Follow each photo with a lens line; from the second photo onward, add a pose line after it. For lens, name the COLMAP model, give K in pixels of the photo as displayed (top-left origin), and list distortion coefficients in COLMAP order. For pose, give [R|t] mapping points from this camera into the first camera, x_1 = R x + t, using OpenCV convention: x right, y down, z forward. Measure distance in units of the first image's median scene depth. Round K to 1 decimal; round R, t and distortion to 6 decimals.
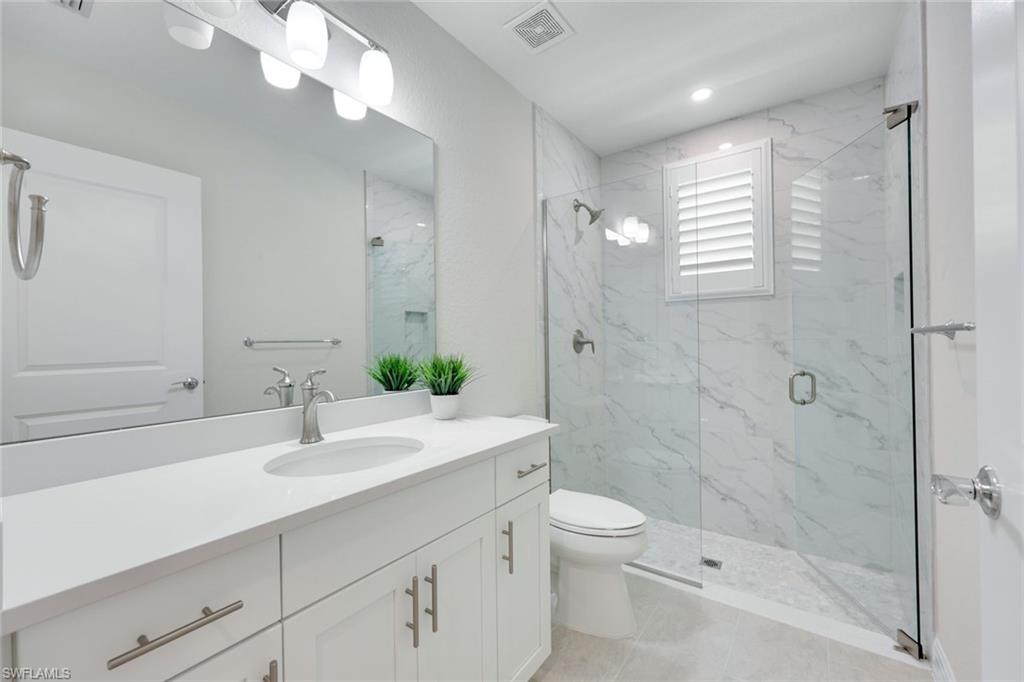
lens RADIAL K [[426.4, 0, 514.8], [0, 426.4, 345.8], [0, 0, 1]] dist [-0.001229, -0.000288]
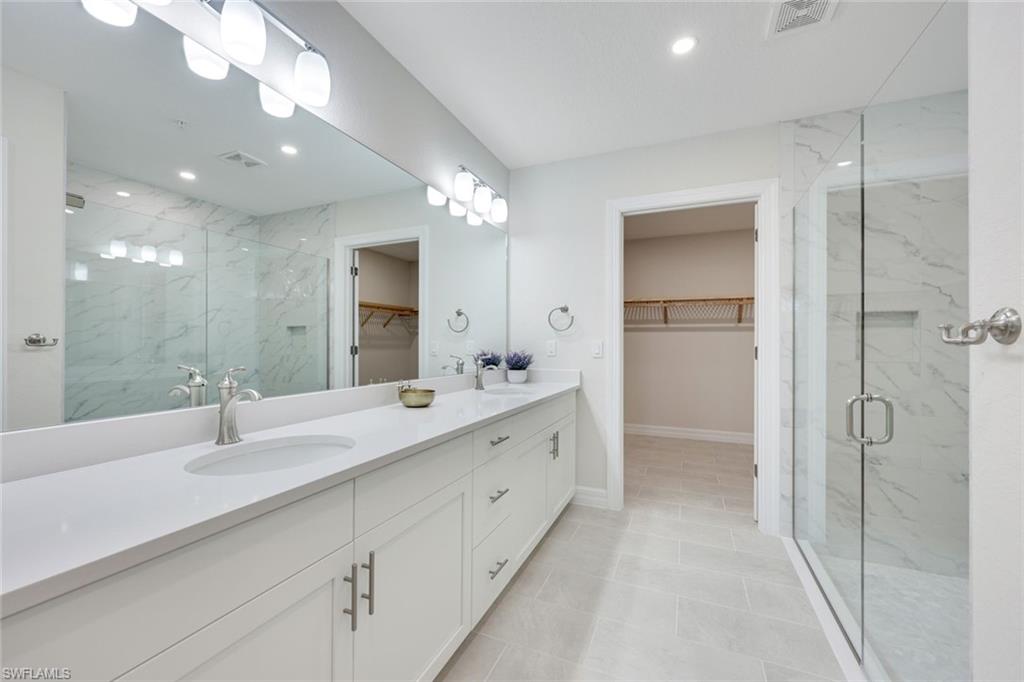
lens RADIAL K [[426.4, 0, 514.8], [0, 426.4, 345.8], [0, 0, 1]] dist [-0.001229, -0.000288]
pose [[0.976433, 0.011708, 0.215502, -0.073921], [-0.011515, 0.999931, -0.002152, 0.000768], [-0.215512, -0.000381, 0.976501, -0.106415]]
